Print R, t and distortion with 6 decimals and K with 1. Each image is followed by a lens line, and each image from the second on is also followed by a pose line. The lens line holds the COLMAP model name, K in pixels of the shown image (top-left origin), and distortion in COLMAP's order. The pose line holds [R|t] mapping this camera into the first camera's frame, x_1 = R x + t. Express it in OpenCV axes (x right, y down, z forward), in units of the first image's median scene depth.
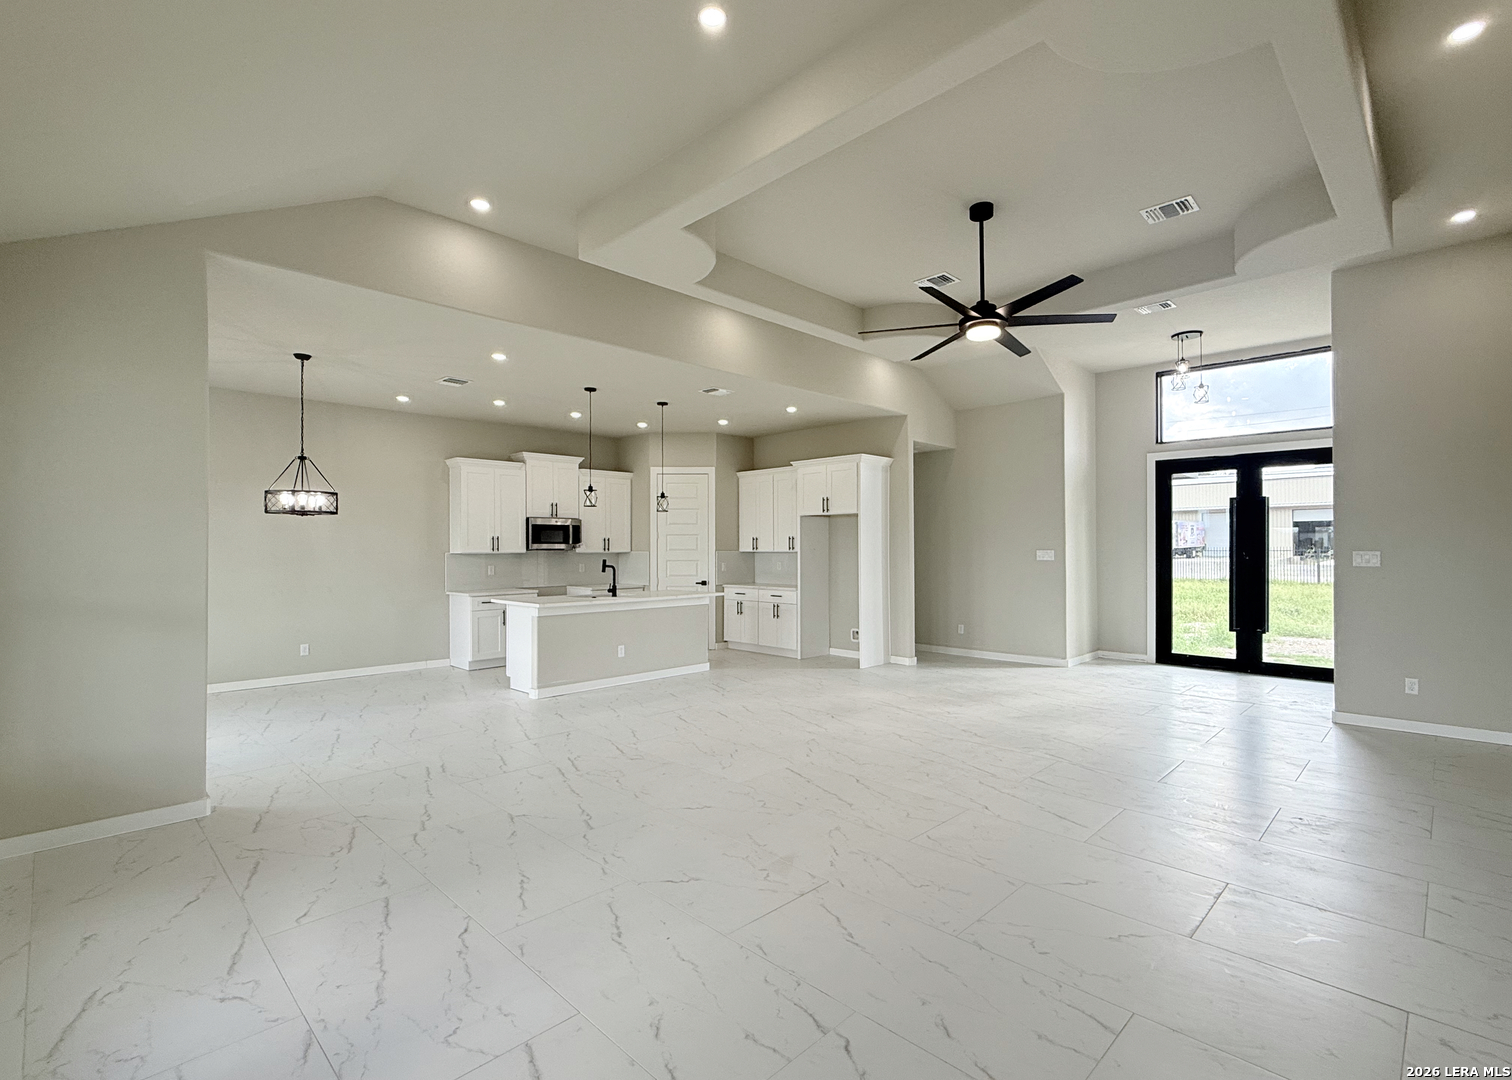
lens RADIAL K [[713.9, 0, 756.9], [0, 713.9, 539.3], [0, 0, 1]] dist [-0.001189, -0.000495]
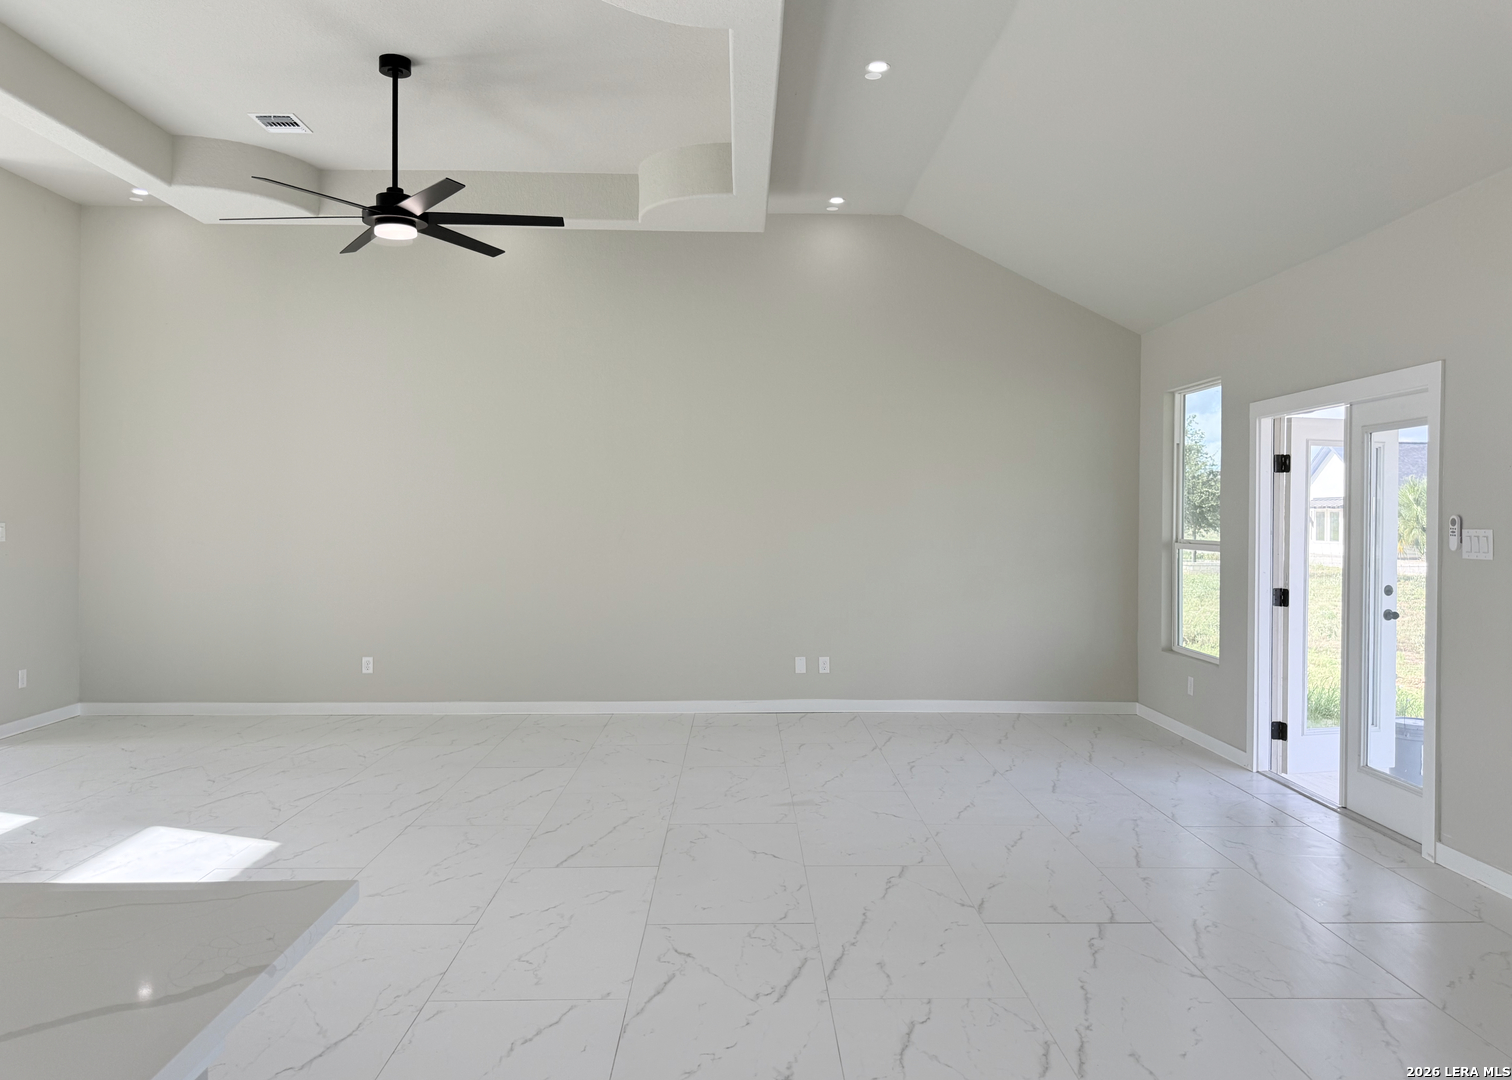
lens RADIAL K [[1076.7, 0, 755.6], [0, 1076.7, 523.4], [0, 0, 1]] dist [0.060940, -0.073157]
pose [[-0.719554, -0.001524, 0.694435, -0.400439], [-0.010744, 0.999902, -0.008938, 0.011254], [-0.694354, -0.013892, -0.719500, 0.834139]]
